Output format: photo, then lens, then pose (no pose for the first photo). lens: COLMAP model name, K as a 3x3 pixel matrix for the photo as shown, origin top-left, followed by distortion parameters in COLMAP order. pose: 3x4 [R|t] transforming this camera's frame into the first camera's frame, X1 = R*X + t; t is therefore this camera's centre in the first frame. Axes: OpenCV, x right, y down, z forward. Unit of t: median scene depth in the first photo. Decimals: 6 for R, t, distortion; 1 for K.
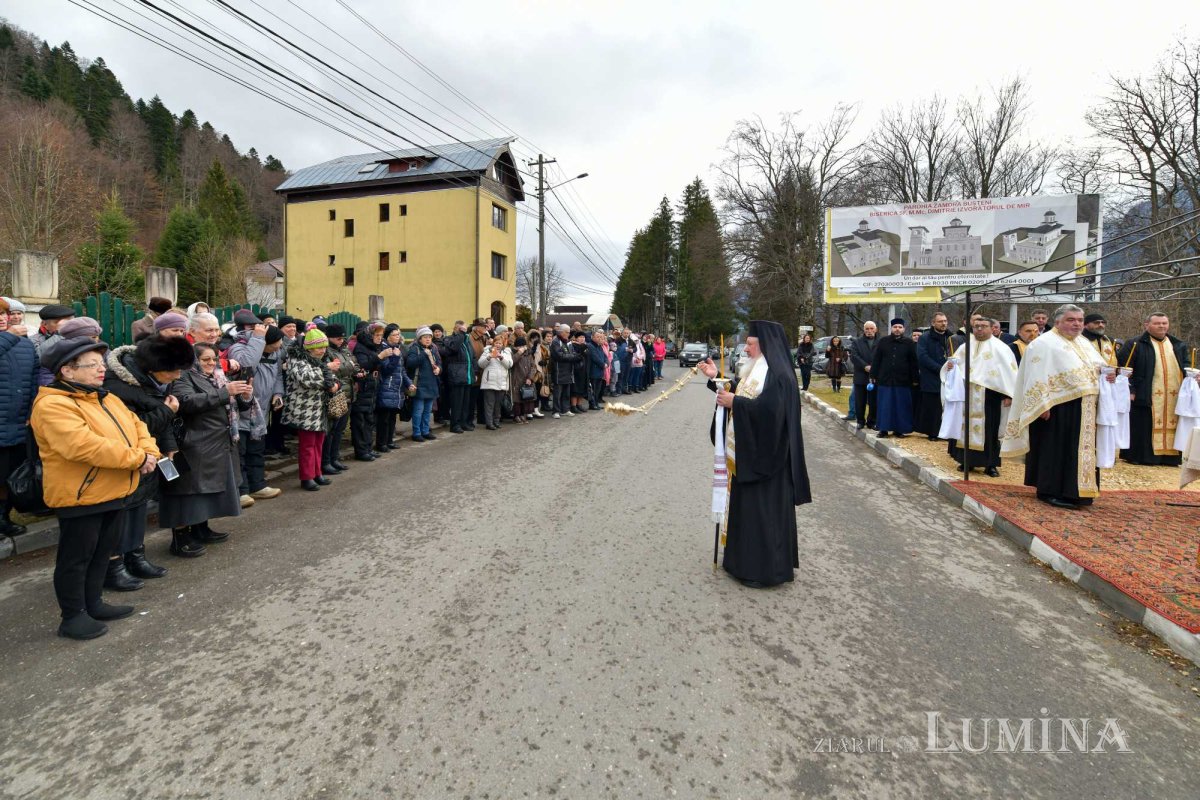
lens RADIAL K [[504.3, 0, 656.5], [0, 504.3, 349.5], [0, 0, 1]] dist [-0.005027, -0.000650]
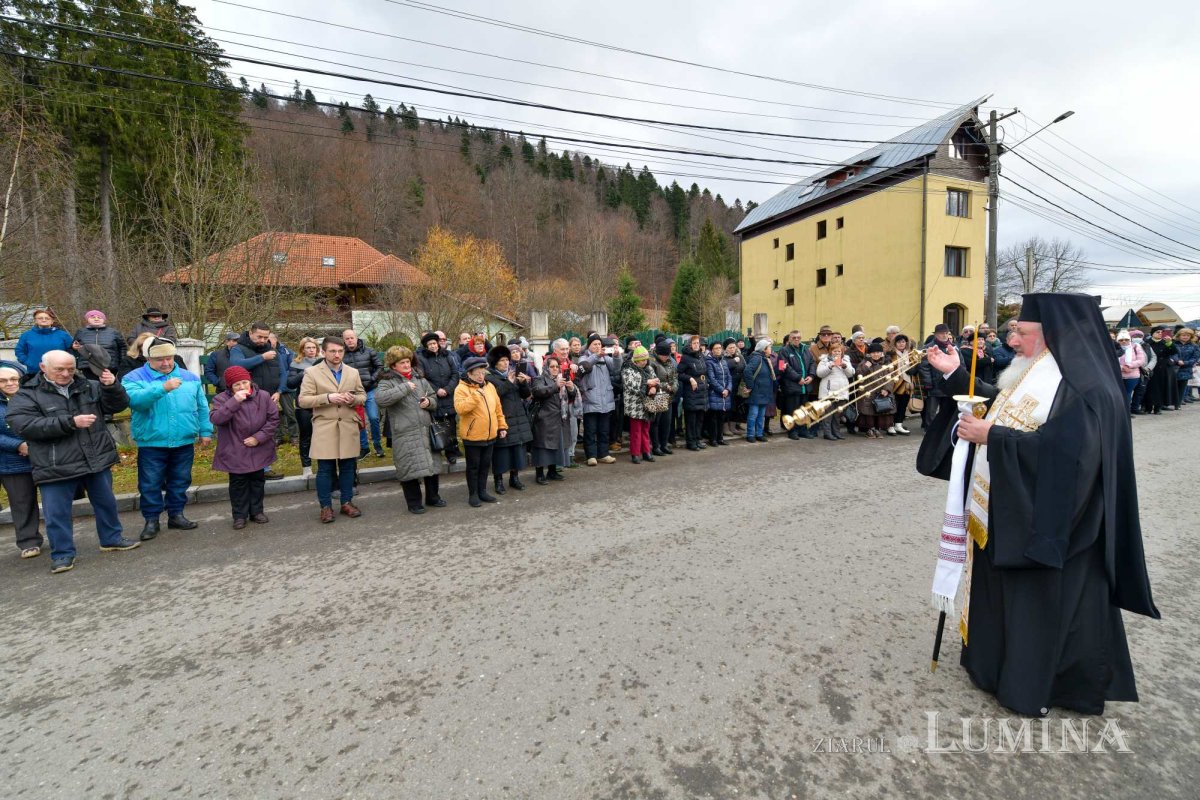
lens RADIAL K [[504.3, 0, 600.1], [0, 504.3, 396.5], [0, 0, 1]] dist [-0.005027, -0.000650]
pose [[0.590978, 0.030139, -0.806125, 0.141431], [0.023269, 0.998249, 0.054382, 0.007668], [0.806352, -0.050896, 0.589242, 0.044189]]
